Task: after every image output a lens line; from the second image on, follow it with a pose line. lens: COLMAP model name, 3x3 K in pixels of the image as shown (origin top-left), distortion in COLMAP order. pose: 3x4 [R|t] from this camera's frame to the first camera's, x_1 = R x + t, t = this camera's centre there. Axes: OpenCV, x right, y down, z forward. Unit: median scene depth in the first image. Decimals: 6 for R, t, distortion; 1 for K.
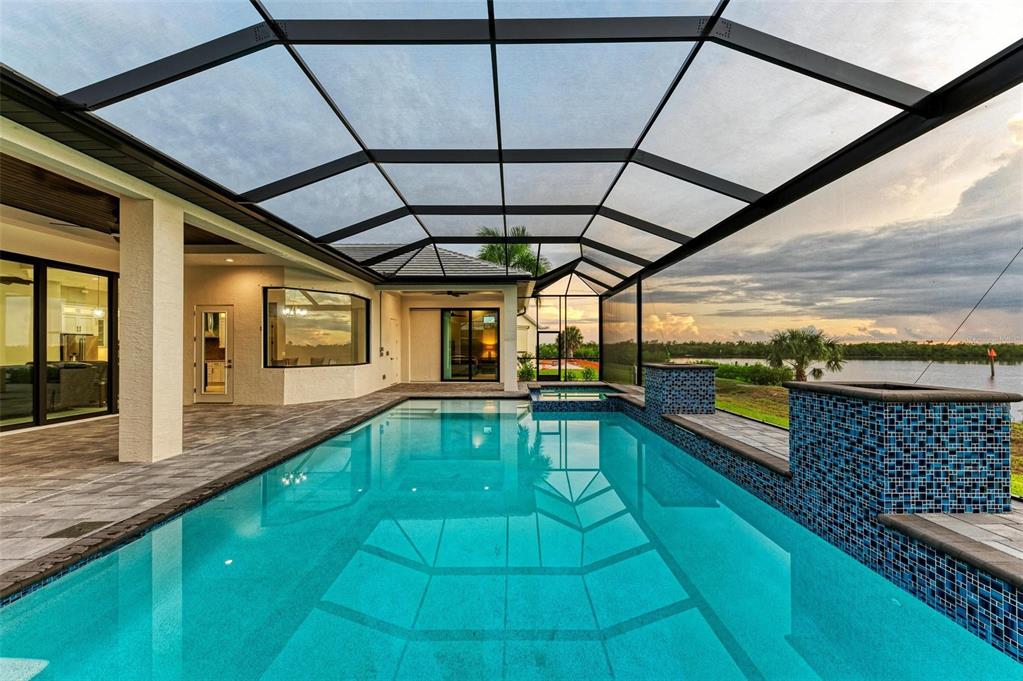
lens RADIAL K [[367.3, 0, 510.0], [0, 367.3, 347.0], [0, 0, 1]] dist [0.018237, -0.005164]
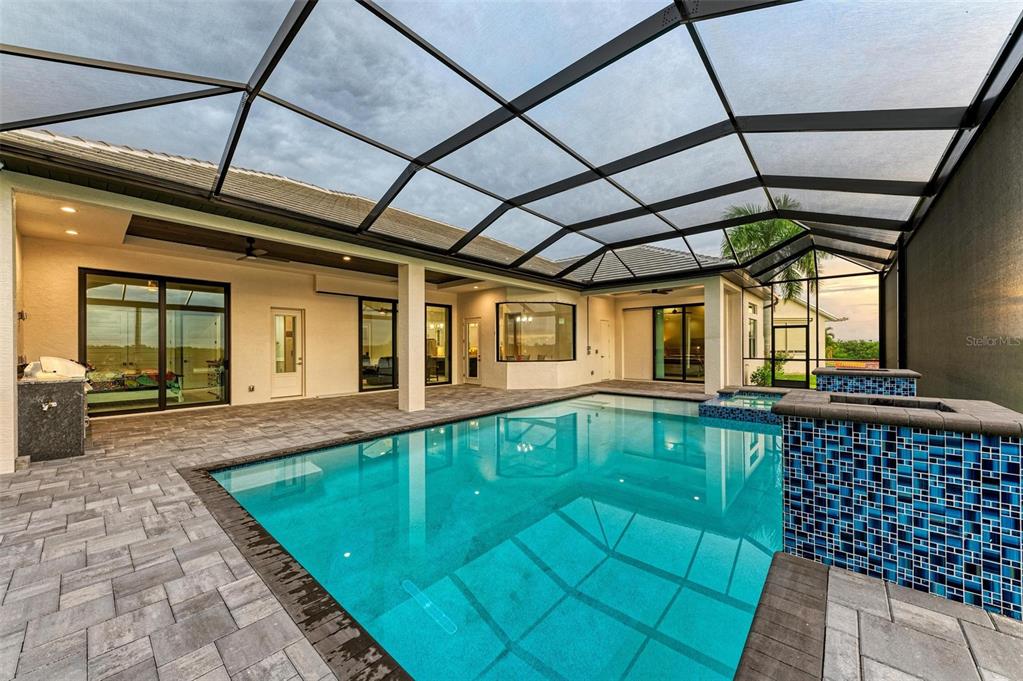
lens RADIAL K [[365.7, 0, 513.7], [0, 365.7, 346.2], [0, 0, 1]] dist [0.019701, -0.005830]
pose [[0.757633, -0.002268, -0.652677, 0.279006], [0.003749, 0.999993, 0.000878, -0.001223], [0.652671, -0.003112, 0.757635, 0.000670]]
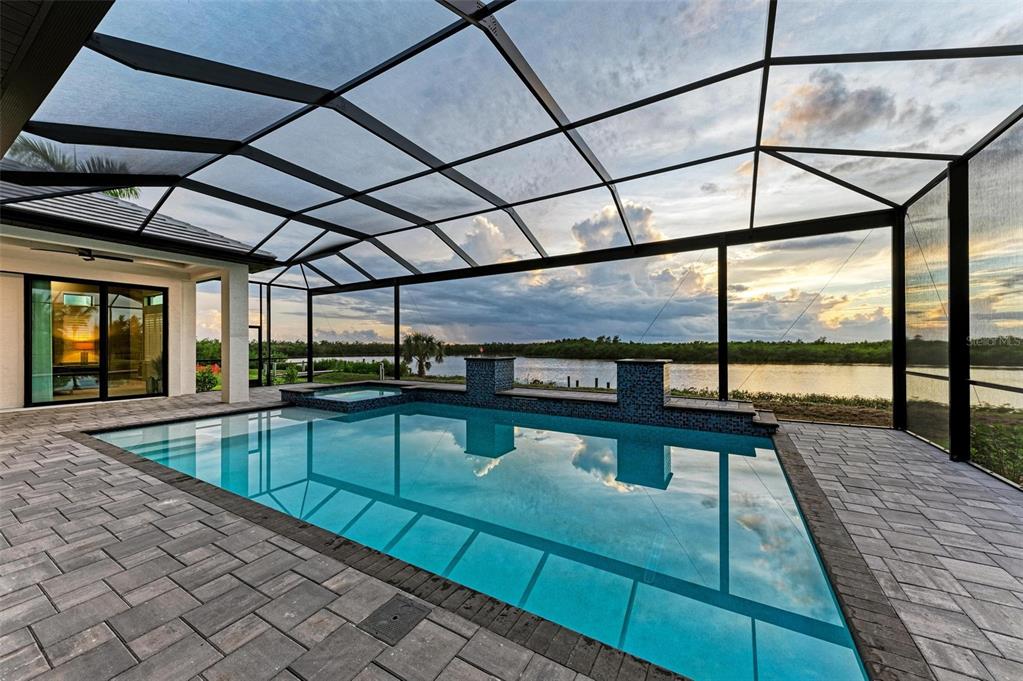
lens RADIAL K [[377.1, 0, 511.2], [0, 377.1, 333.3], [0, 0, 1]] dist [0.006558, -0.000416]
pose [[0.503240, 0.030191, 0.863619, -0.499875], [0.000654, 0.999376, -0.035318, 0.006144], [-0.864147, 0.018339, 0.502906, 0.148873]]
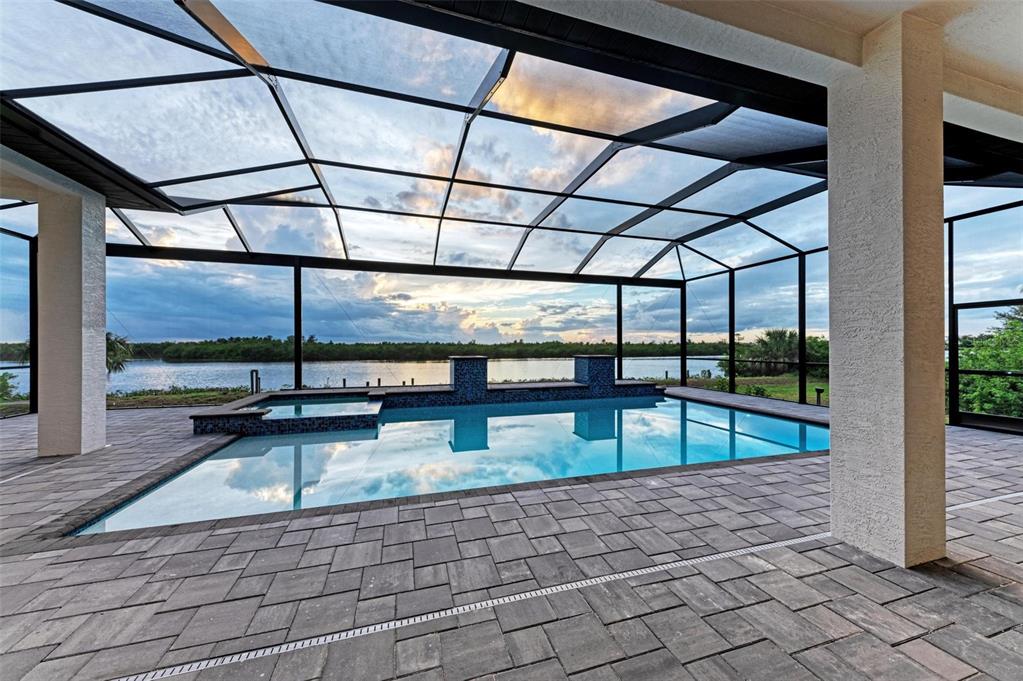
lens RADIAL K [[365.7, 0, 513.7], [0, 365.7, 346.2], [0, 0, 1]] dist [0.019701, -0.005830]
pose [[-0.293711, 0.001816, 0.955892, -0.676176], [0.000610, 0.999998, -0.001712, 0.007663], [-0.955894, 0.000080, -0.293712, 0.857643]]
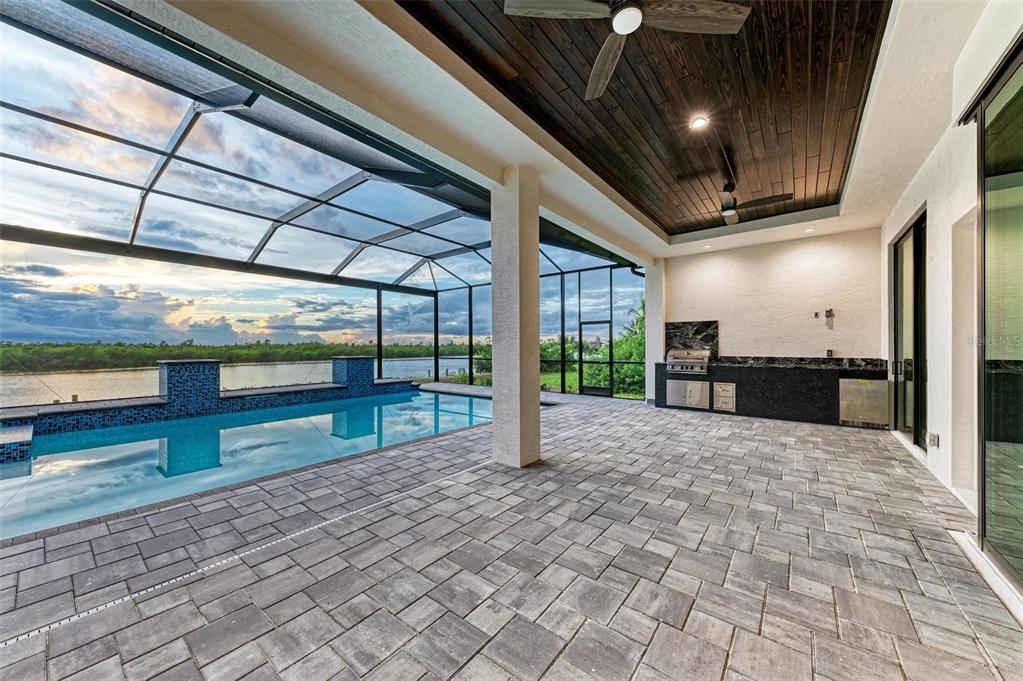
lens RADIAL K [[365.7, 0, 513.7], [0, 365.7, 346.2], [0, 0, 1]] dist [0.019701, -0.005830]
pose [[-0.788466, 0.005677, 0.615052, -0.785319], [0.004400, 0.999984, -0.003590, 0.008034], [-0.615063, -0.000124, -0.788478, 0.894257]]
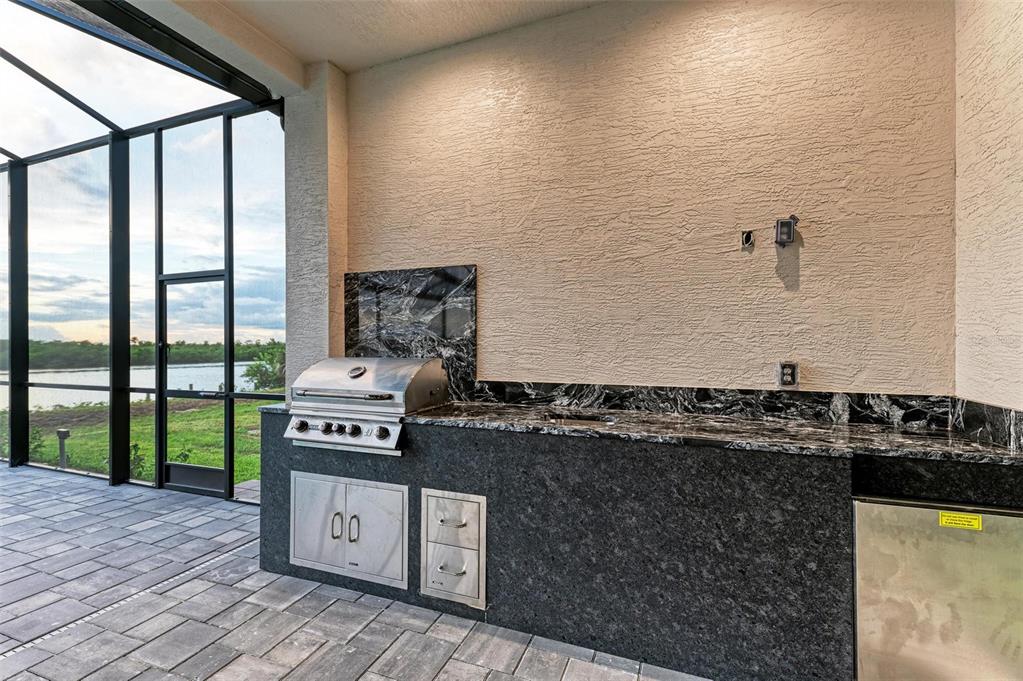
lens RADIAL K [[459.6, 0, 513.3], [0, 459.6, 347.3], [0, 0, 1]] dist [0.000549, 0.000052]
pose [[-0.931586, 0.002920, 0.363510, -0.778986], [0.002890, 0.999996, -0.000626, 0.006781], [-0.363511, 0.000467, -0.931590, 0.232142]]
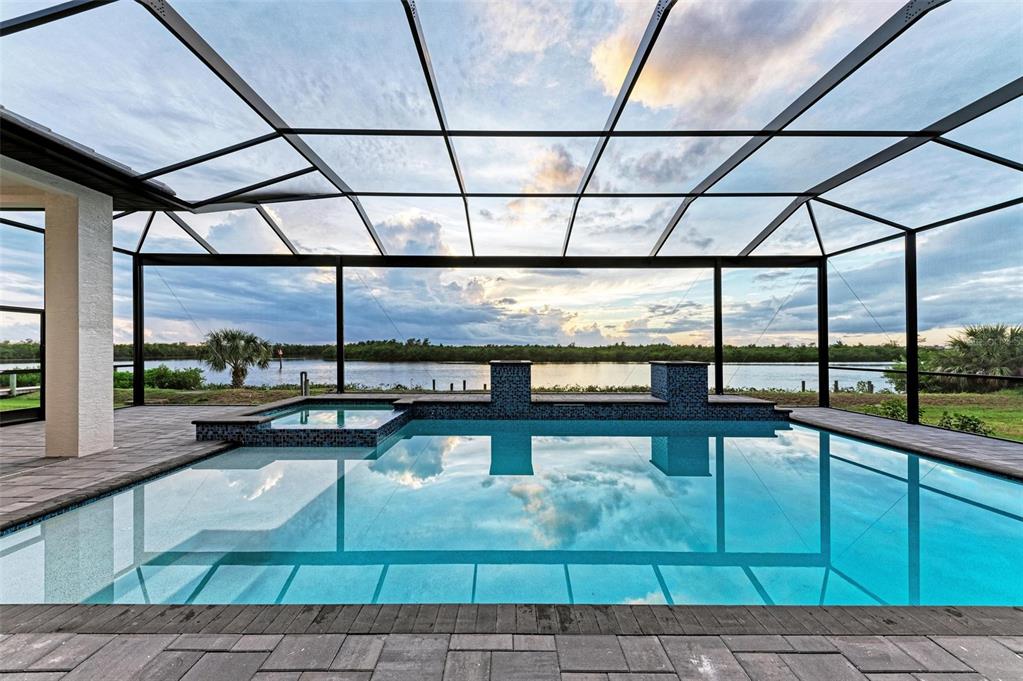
lens RADIAL K [[363.0, 0, 509.1], [0, 363.0, 344.3], [0, 0, 1]] dist [0.014671, -0.005465]
pose [[-0.008892, 0.013601, 0.999868, -0.517782], [-0.003509, 0.999901, -0.013632, 0.006646], [-0.999954, -0.003630, -0.008844, 0.695677]]
